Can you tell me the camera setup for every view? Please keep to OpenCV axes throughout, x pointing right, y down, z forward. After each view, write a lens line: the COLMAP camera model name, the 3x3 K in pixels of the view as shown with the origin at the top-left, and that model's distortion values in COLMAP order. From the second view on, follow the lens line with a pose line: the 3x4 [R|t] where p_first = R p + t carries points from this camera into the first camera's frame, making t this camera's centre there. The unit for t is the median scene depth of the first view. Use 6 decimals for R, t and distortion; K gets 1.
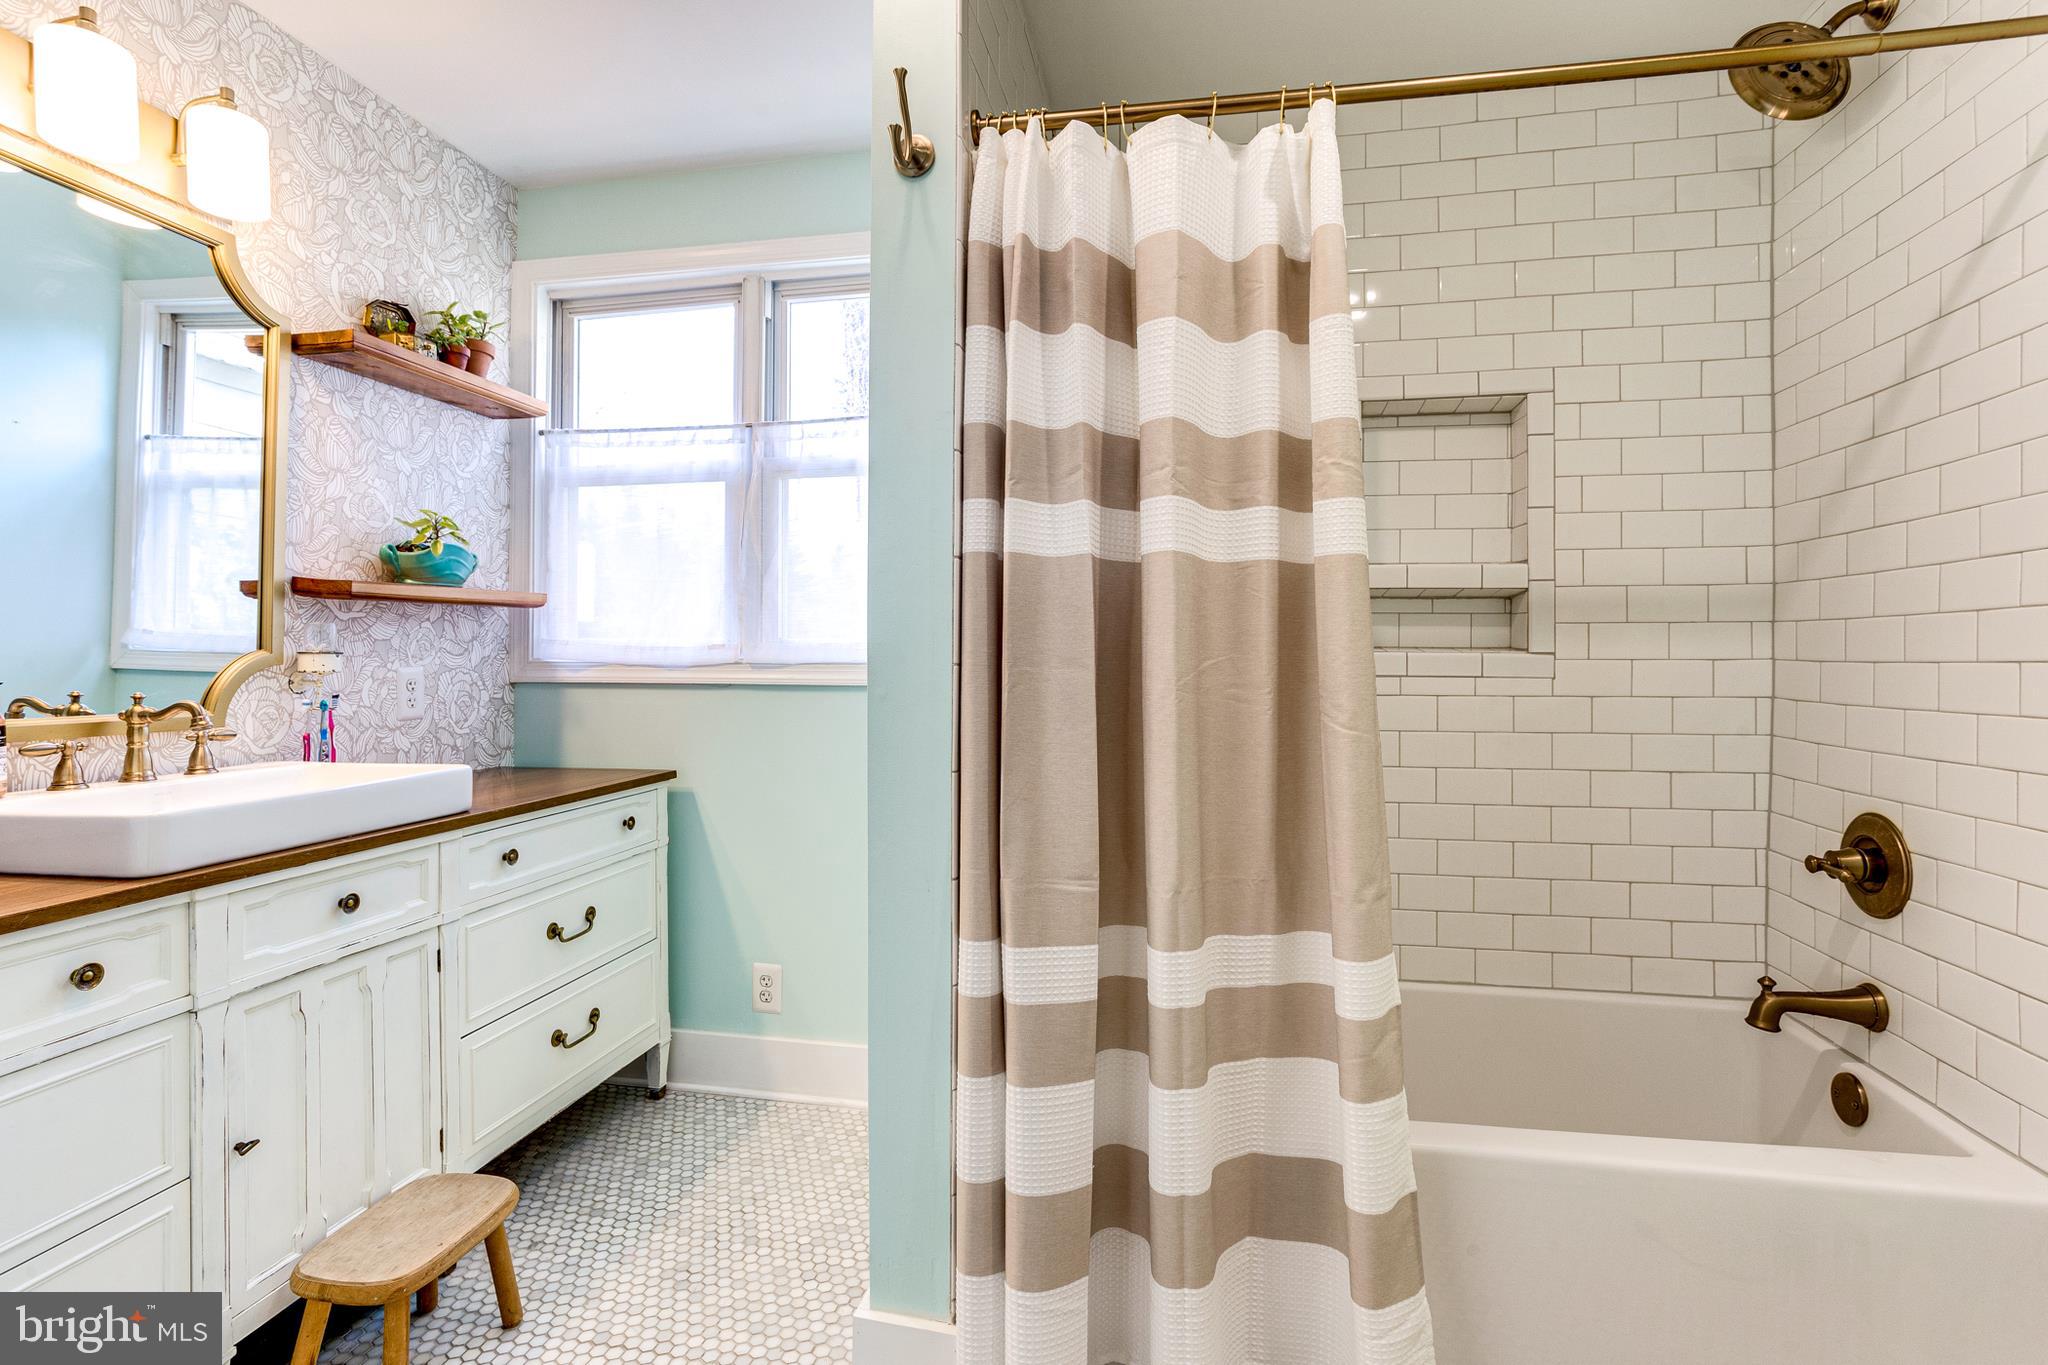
lens RADIAL K [[992.9, 0, 1021.7], [0, 992.9, 644.1], [0, 0, 1]] dist [-0.047131, 0.027225]
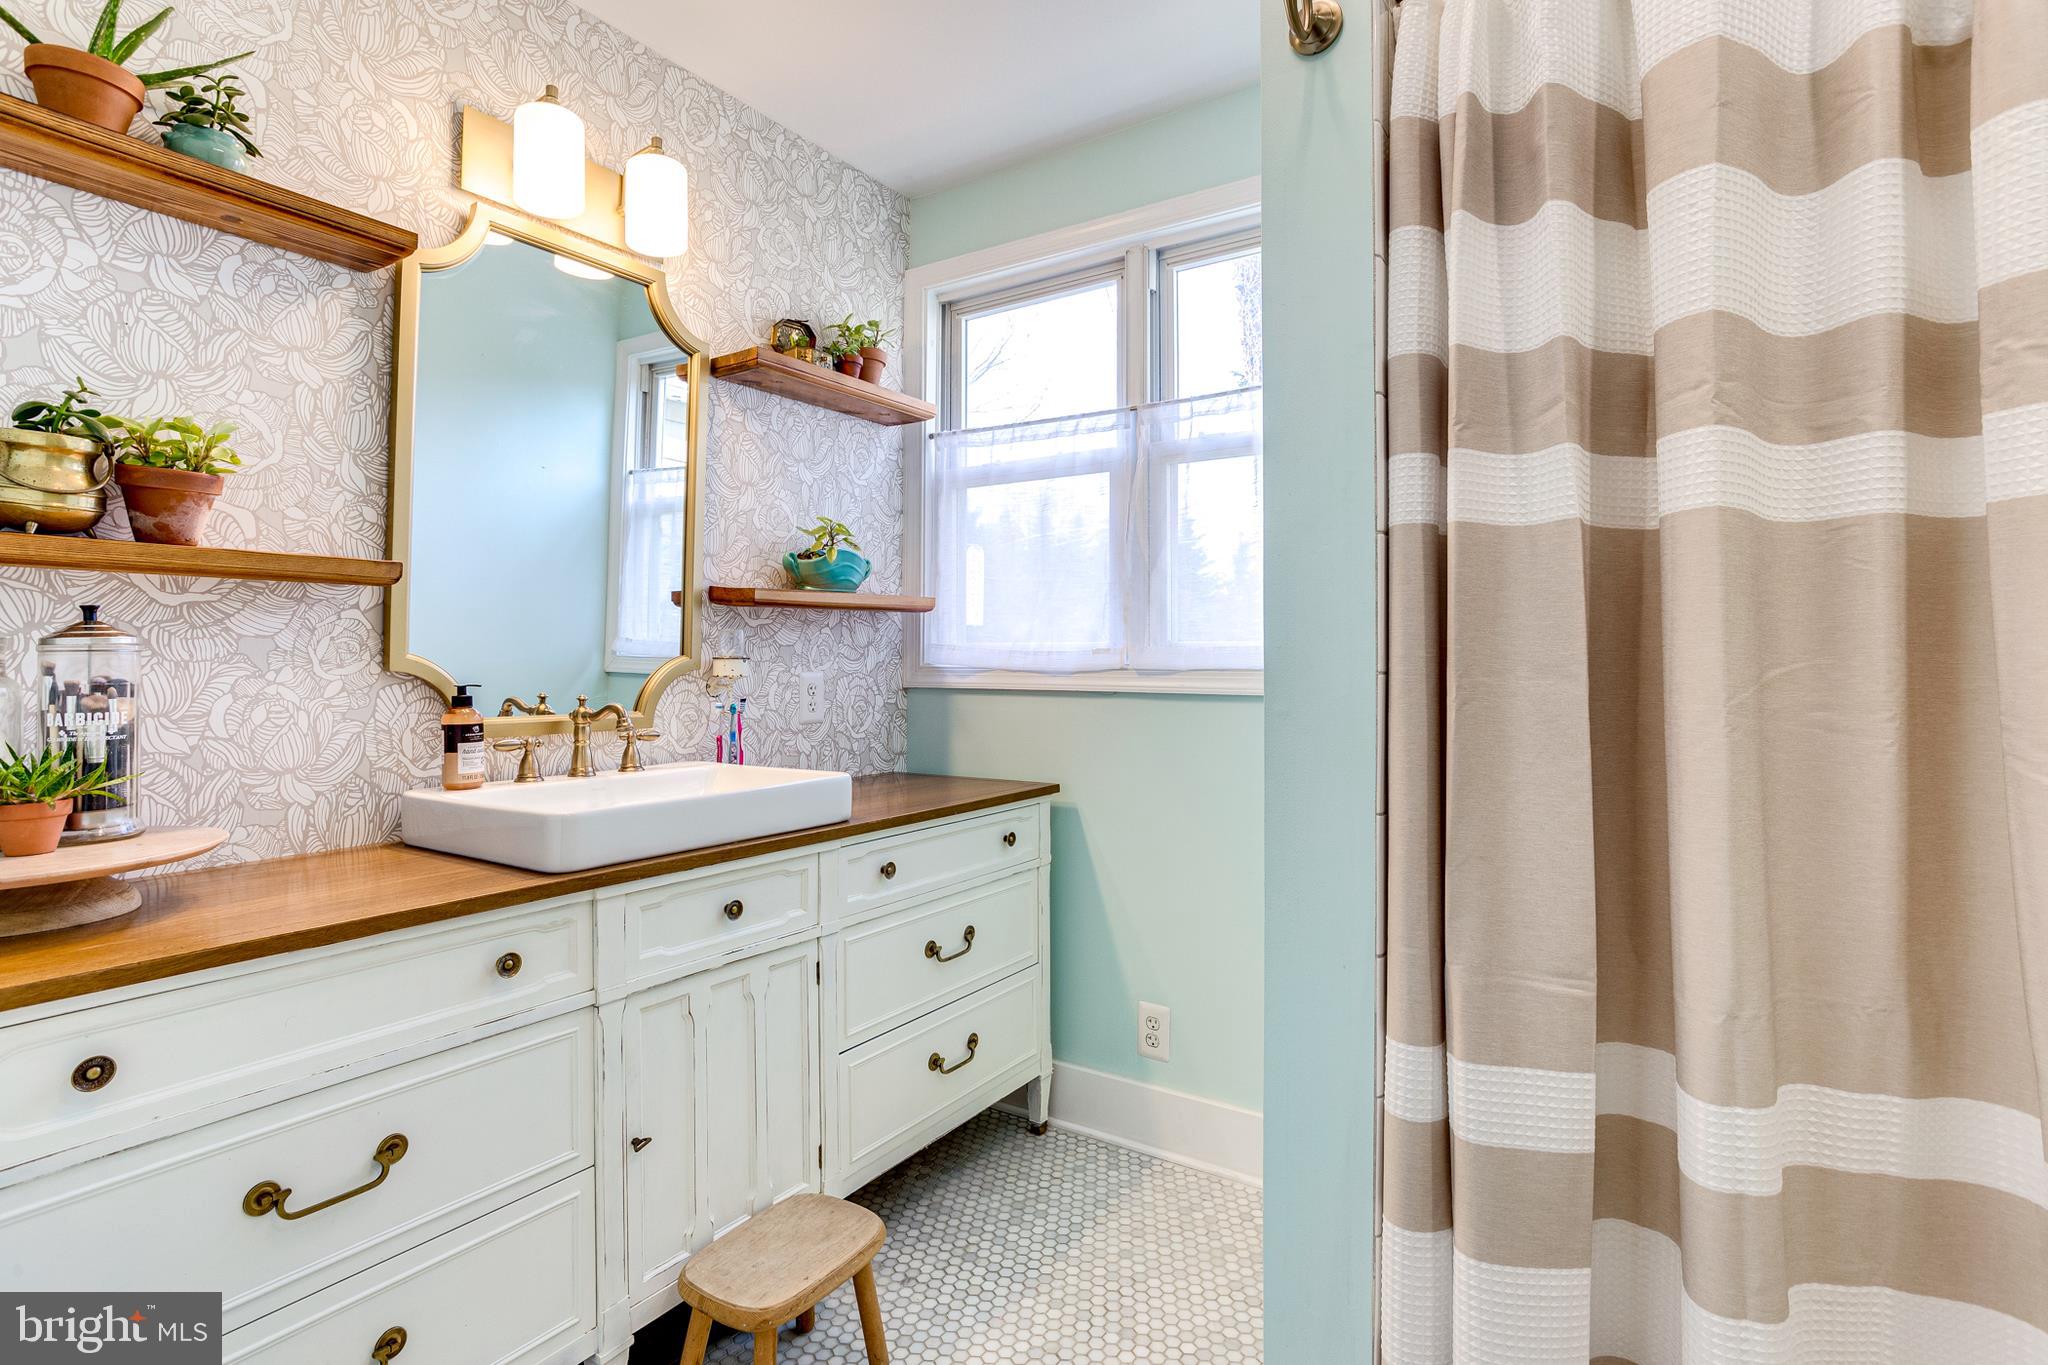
lens RADIAL K [[992.9, 0, 1021.7], [0, 992.9, 644.1], [0, 0, 1]] dist [-0.047131, 0.027225]
pose [[0.919809, -0.006306, -0.392315, -0.021317], [0.004721, 0.999976, -0.005007, 0.000685], [0.392337, 0.002753, 0.919817, 0.183114]]
